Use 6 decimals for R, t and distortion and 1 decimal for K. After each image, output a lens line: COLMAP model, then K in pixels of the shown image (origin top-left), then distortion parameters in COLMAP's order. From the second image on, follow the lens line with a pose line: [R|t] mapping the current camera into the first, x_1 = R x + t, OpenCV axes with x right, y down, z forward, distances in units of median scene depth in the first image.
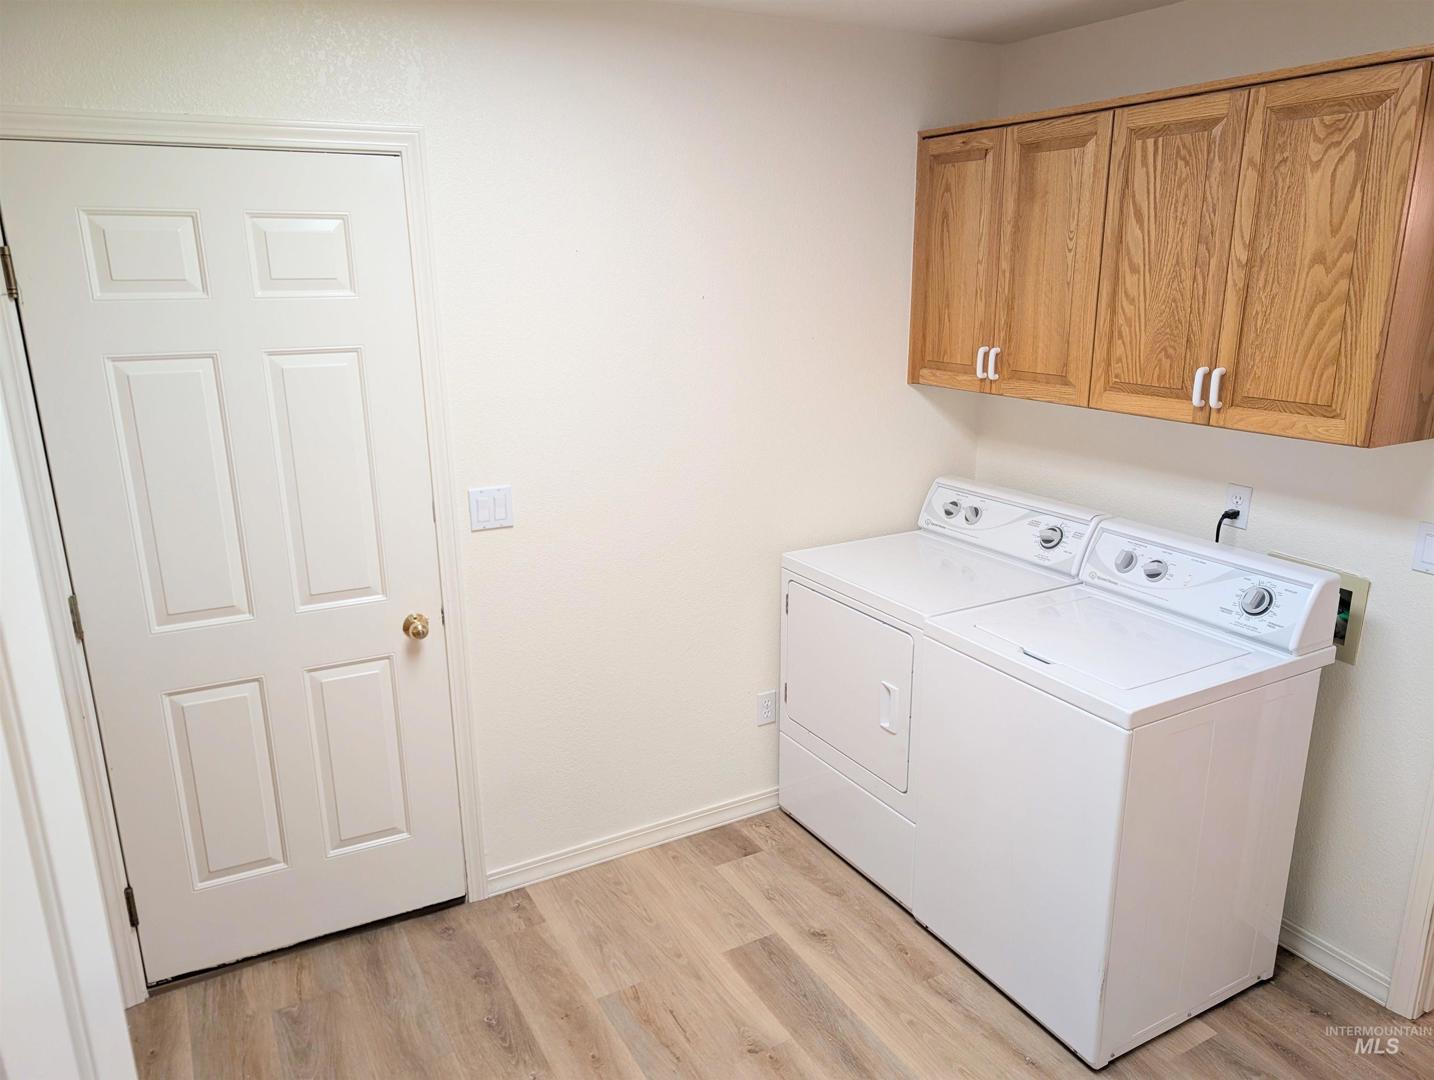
lens RADIAL K [[1022.6, 0, 717.9], [0, 1022.6, 542.7], [0, 0, 1]] dist [0.011849, -0.002911]
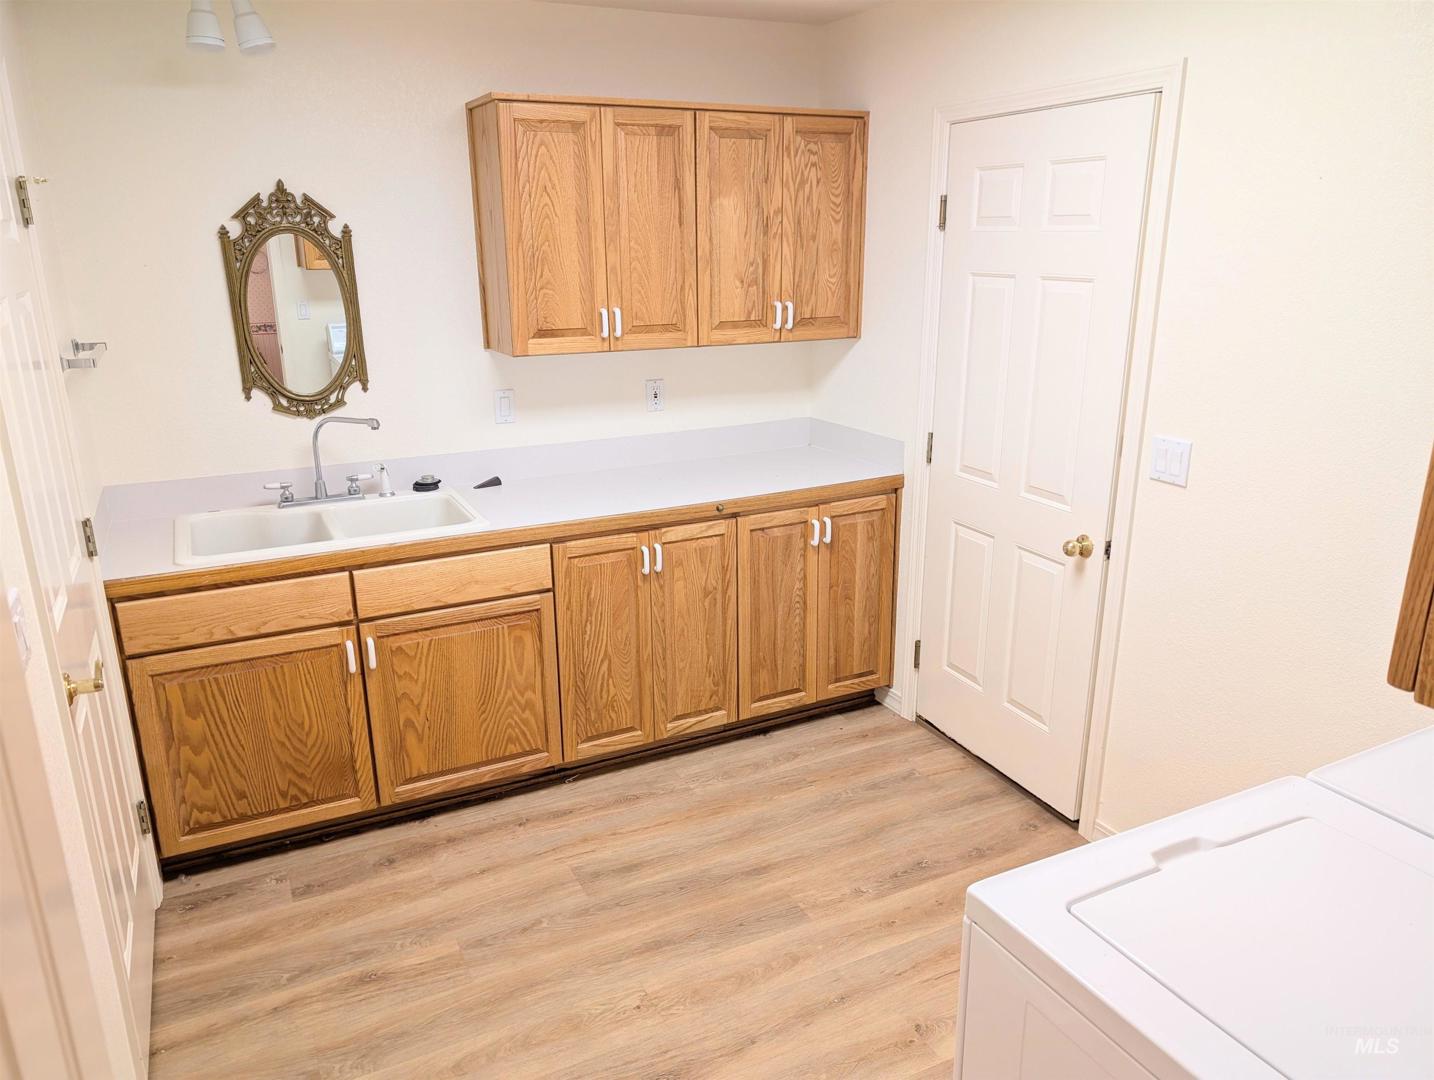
lens RADIAL K [[1022.6, 0, 718.6], [0, 1022.6, 539.2], [0, 0, 1]] dist [0.011849, -0.002911]
pose [[-0.053289, 0.291687, -0.955028, 0.758139], [-0.246979, 0.922823, 0.295632, -0.150178], [0.967555, 0.251626, 0.022864, 0.629285]]
